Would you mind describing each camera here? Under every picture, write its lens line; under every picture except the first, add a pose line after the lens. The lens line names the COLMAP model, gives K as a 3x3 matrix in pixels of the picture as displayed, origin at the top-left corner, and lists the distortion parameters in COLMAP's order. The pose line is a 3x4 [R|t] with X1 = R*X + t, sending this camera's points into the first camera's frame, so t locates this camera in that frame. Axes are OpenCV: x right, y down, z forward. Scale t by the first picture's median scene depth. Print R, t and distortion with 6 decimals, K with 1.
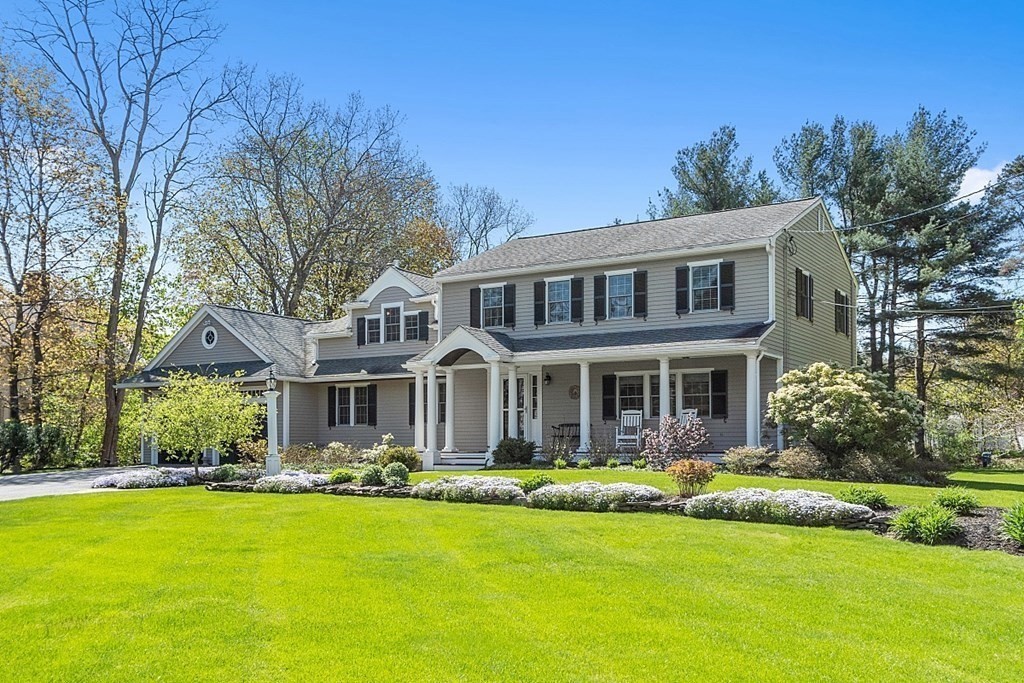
lens RADIAL K [[912.5, 0, 511.2], [0, 912.5, 348.7], [0, 0, 1]] dist [0.021008, -0.030986]
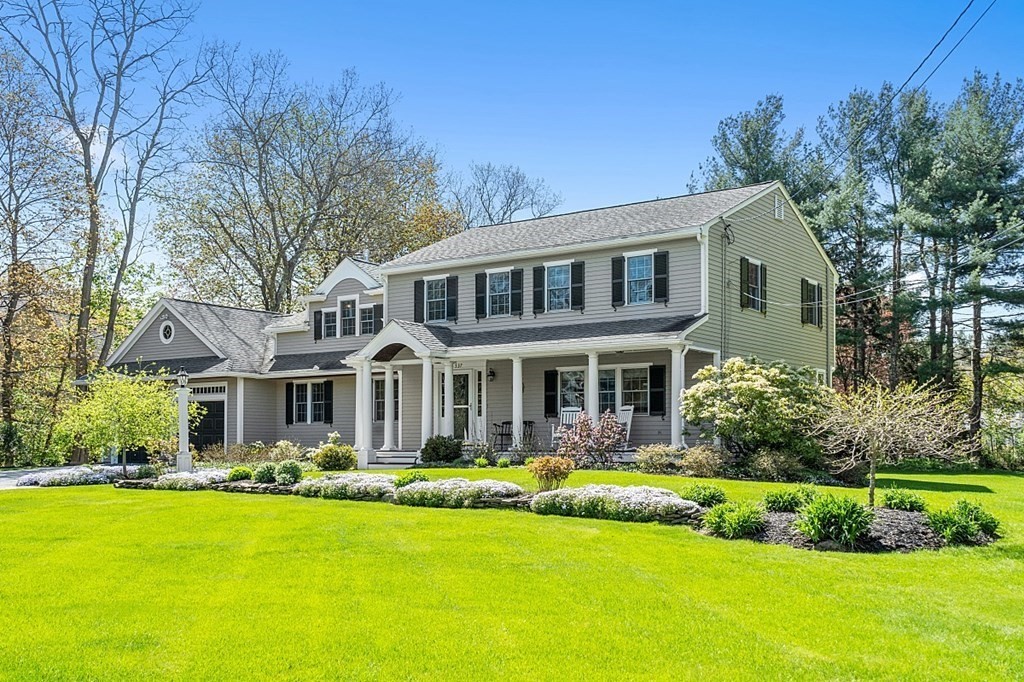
lens RADIAL K [[1010.1, 0, 515.0], [0, 1010.1, 342.8], [0, 0, 1]] dist [0.023617, 0.000000]
pose [[0.998251, -0.004586, -0.058935, 0.111436], [0.004776, 0.999984, 0.003077, -0.002953], [0.058920, -0.003353, 0.998257, -0.050374]]
